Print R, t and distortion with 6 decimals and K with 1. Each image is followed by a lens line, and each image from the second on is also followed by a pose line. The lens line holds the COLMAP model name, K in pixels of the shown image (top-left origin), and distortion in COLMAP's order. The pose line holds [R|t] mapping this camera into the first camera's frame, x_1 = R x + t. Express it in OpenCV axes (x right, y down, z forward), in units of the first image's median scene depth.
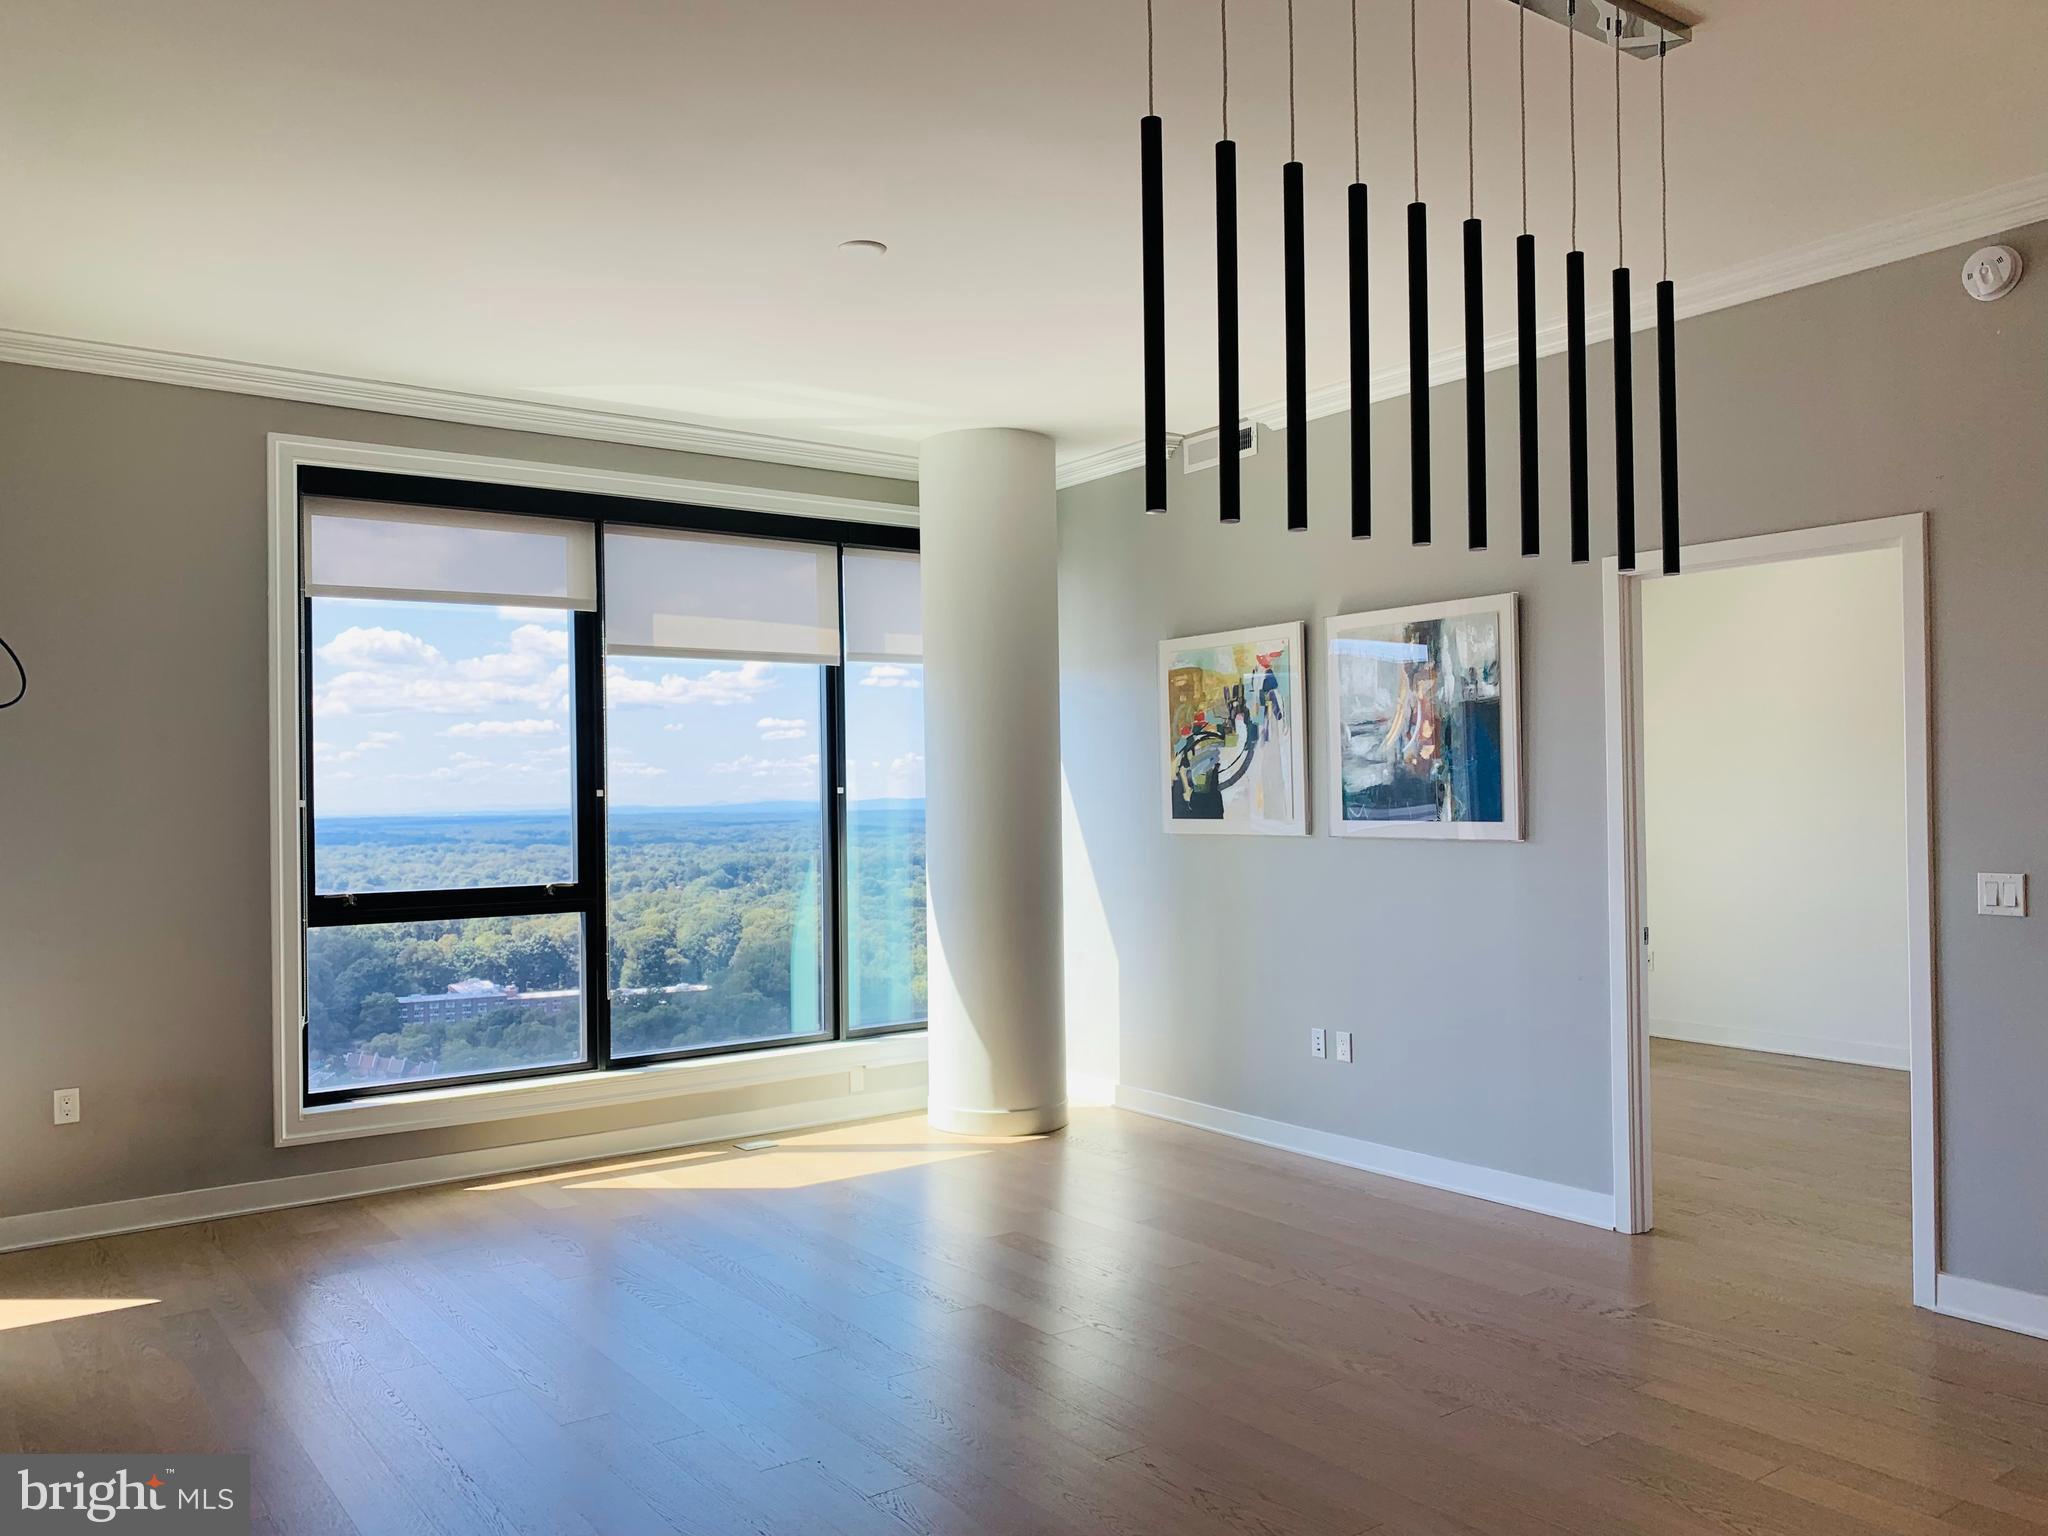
lens RADIAL K [[1571.1, 0, 1006.8], [0, 1571.1, 780.7], [0, 0, 1]] dist [0.038575, -0.038051]
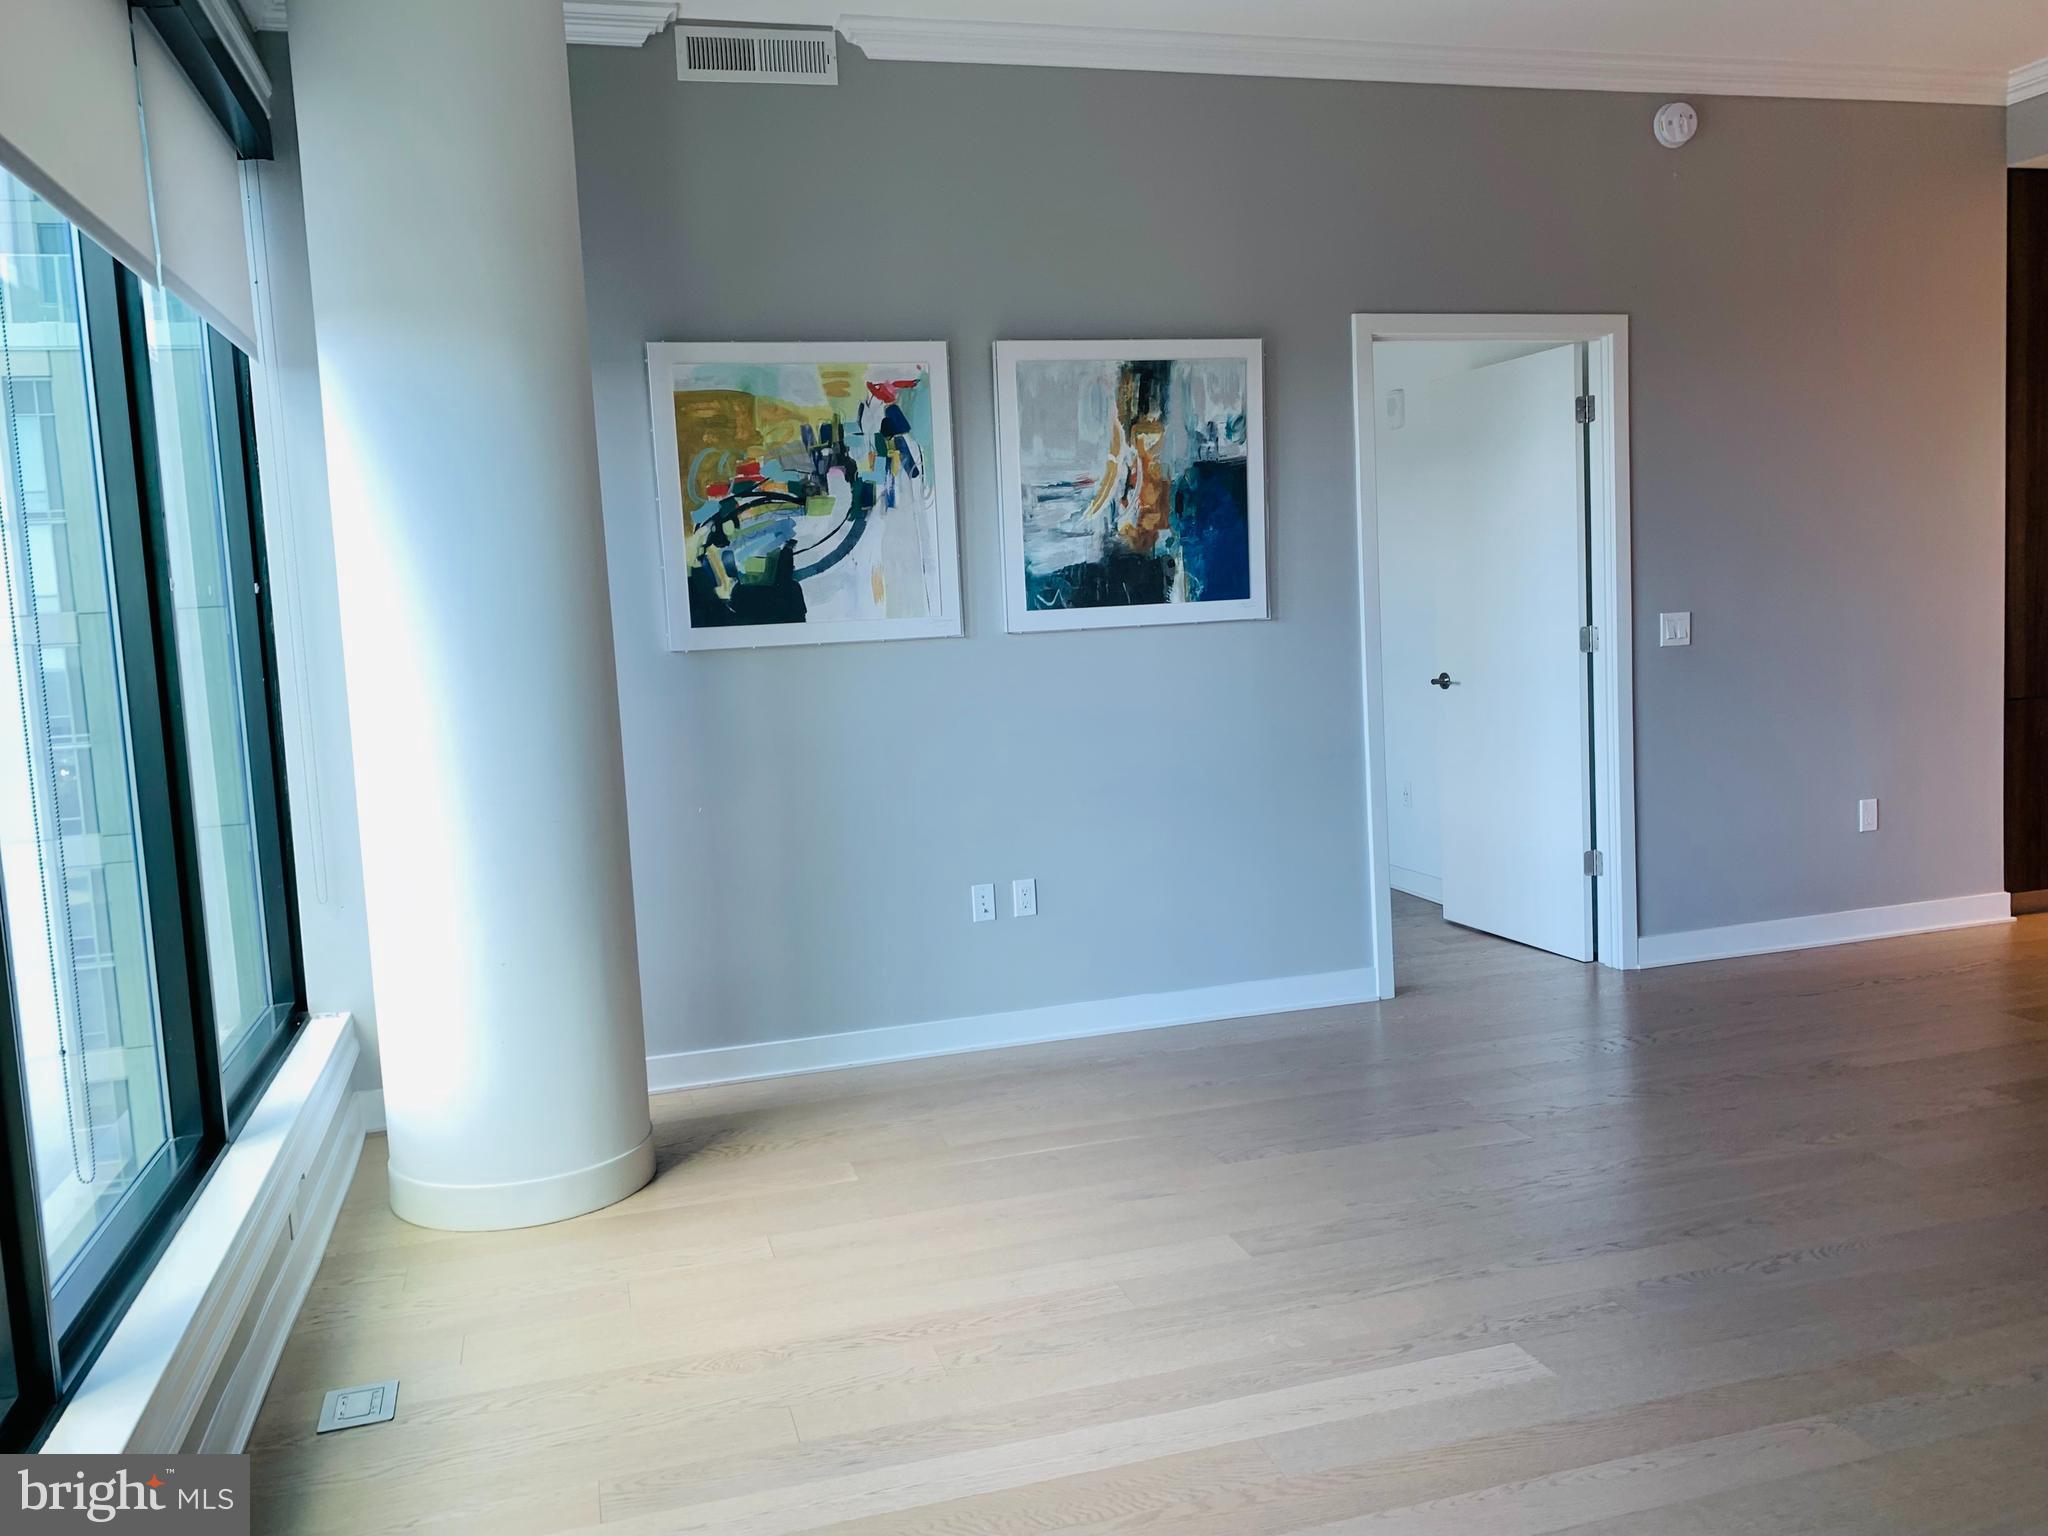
lens RADIAL K [[1571.1, 0, 1020.2], [0, 1571.1, 764.0], [0, 0, 1]] dist [0.038575, -0.038051]
pose [[0.331577, -0.104575, 0.937614, -0.533054], [0.036186, 0.994516, 0.098125, 0.024676], [-0.942734, 0.001392, 0.333543, 0.757809]]
